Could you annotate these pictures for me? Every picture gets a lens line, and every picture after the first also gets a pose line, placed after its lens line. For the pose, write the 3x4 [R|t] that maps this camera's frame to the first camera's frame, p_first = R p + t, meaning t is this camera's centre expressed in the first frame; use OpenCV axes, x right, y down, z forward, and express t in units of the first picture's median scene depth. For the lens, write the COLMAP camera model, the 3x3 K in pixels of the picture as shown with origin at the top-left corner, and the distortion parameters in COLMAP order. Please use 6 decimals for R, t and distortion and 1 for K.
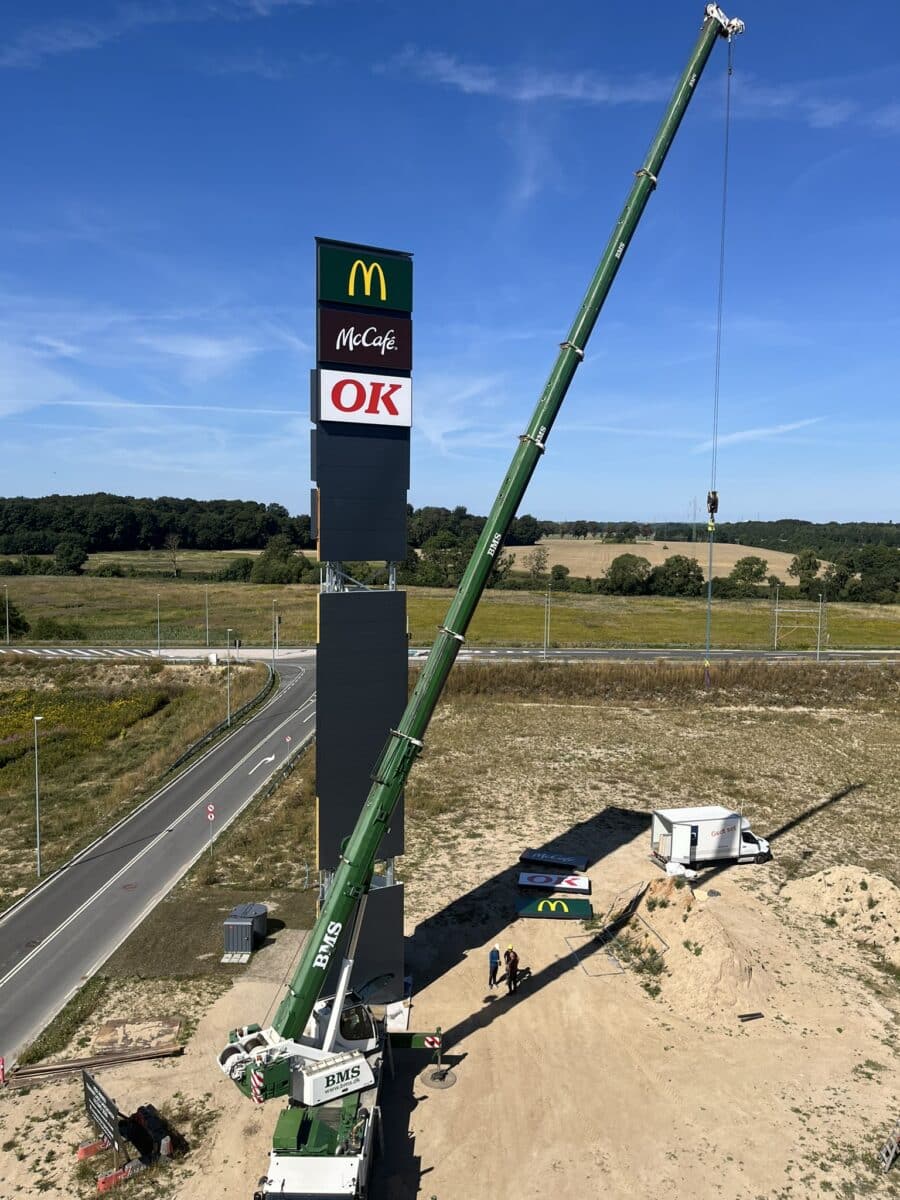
lens RADIAL K [[899.7, 0, 451.2], [0, 899.7, 601.3], [0, 0, 1]] dist [-0.003933, -0.000553]
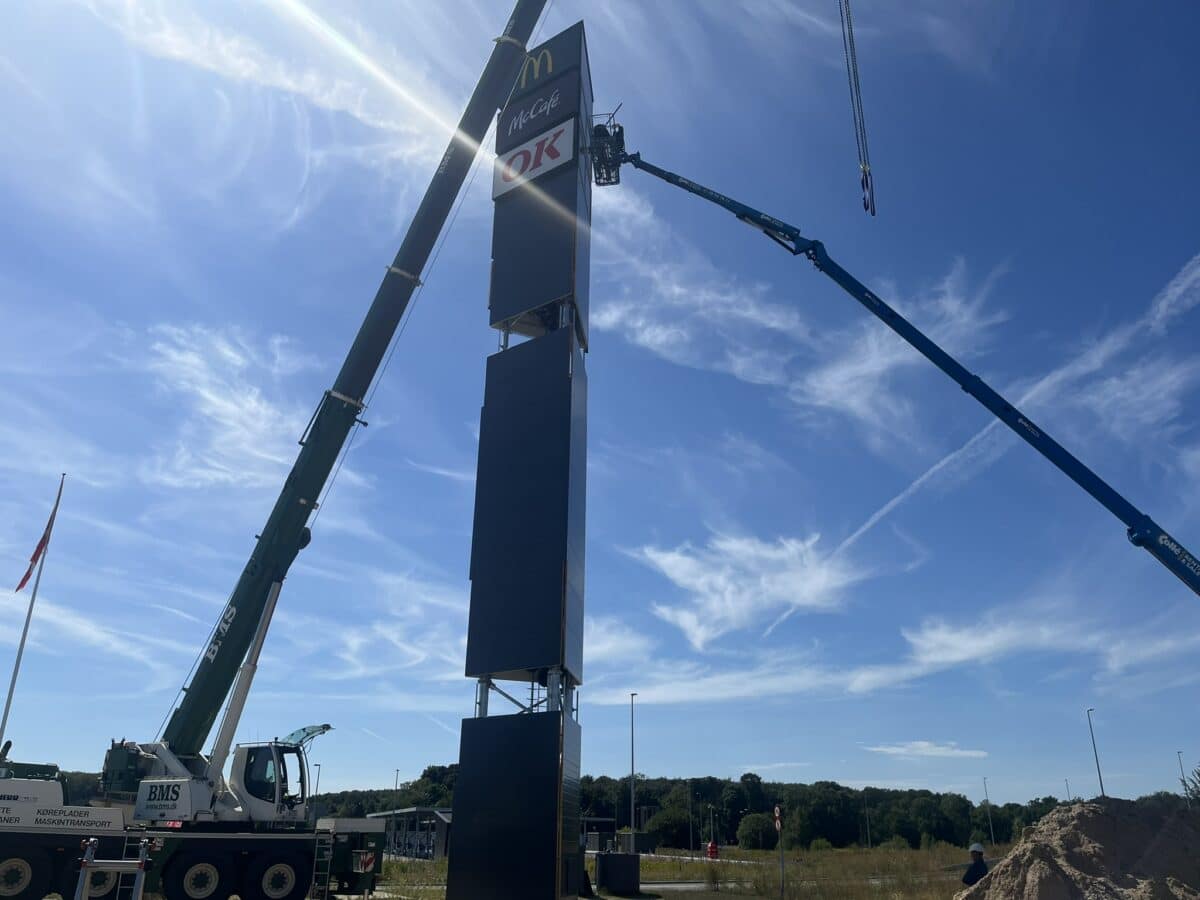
lens RADIAL K [[899.7, 0, 600.4], [0, 899.7, 449.1], [0, 0, 1]] dist [-0.003933, -0.000553]
pose [[0.440147, -0.350585, -0.826656, 0.755895], [-0.080503, 0.901514, -0.425196, 0.552600], [0.894310, 0.253698, 0.368576, 0.964405]]
